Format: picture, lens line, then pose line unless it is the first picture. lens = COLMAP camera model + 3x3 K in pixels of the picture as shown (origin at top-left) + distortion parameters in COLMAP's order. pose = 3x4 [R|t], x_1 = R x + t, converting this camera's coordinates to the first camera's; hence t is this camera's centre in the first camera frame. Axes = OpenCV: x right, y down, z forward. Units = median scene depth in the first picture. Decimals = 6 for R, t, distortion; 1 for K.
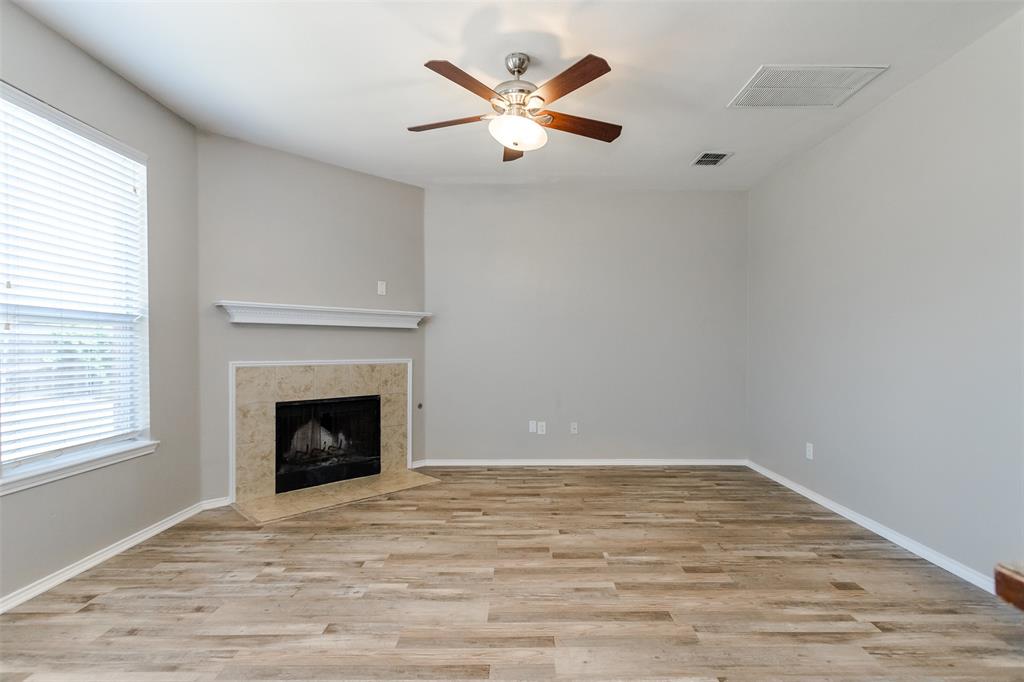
lens RADIAL K [[489.6, 0, 527.7], [0, 489.6, 353.7], [0, 0, 1]] dist [-0.001954, 0.003762]
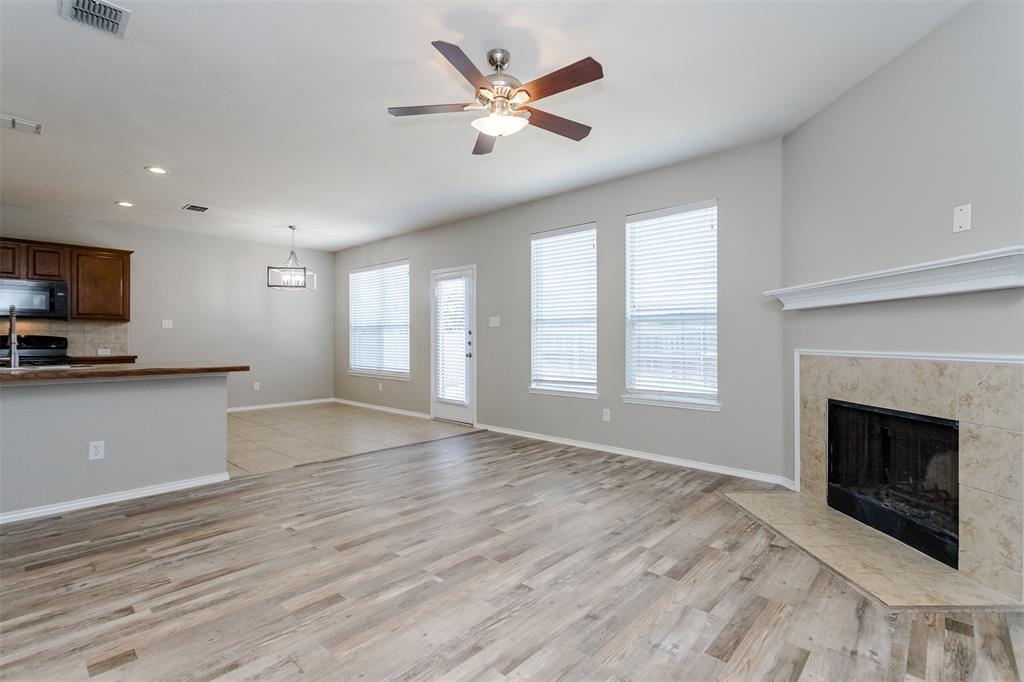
lens RADIAL K [[467.9, 0, 504.0], [0, 467.9, 343.7], [0, 0, 1]] dist [-0.005485, 0.000010]
pose [[-0.693927, -0.001676, -0.720043, 0.522793], [-0.015311, 0.999806, 0.012429, 0.003177], [0.719882, 0.019649, -0.693818, 1.303898]]
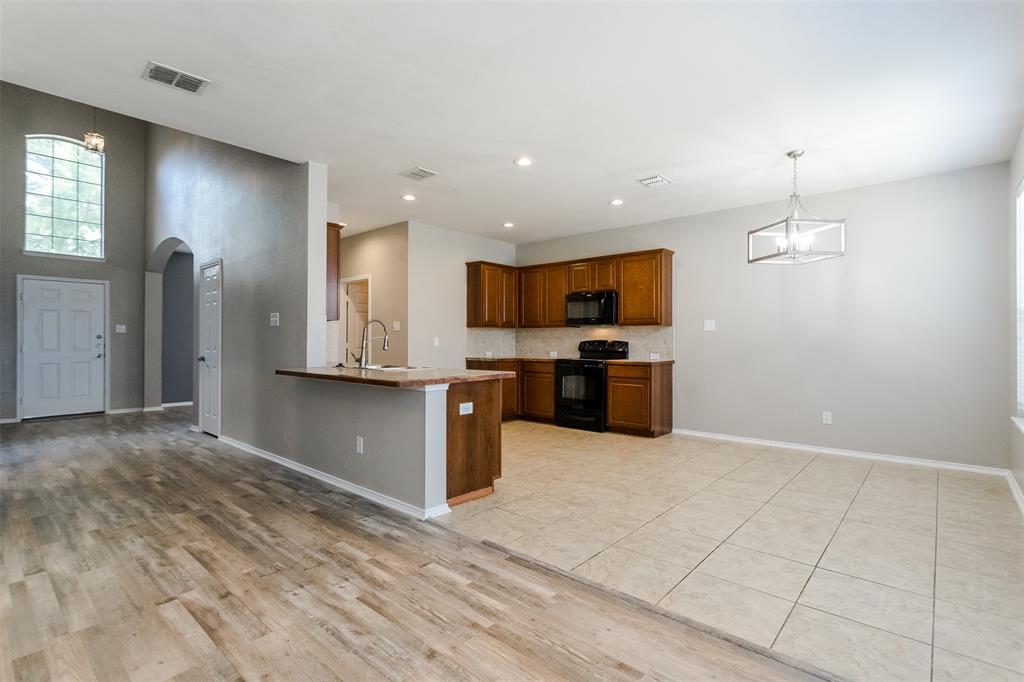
lens RADIAL K [[489.6, 0, 514.8], [0, 489.6, 338.9], [0, 0, 1]] dist [-0.001954, 0.003762]
pose [[-0.742003, -0.005818, 0.670371, -0.553768], [0.002515, 0.999931, 0.011462, -0.008389], [-0.670392, 0.010191, -0.741937, 0.660664]]
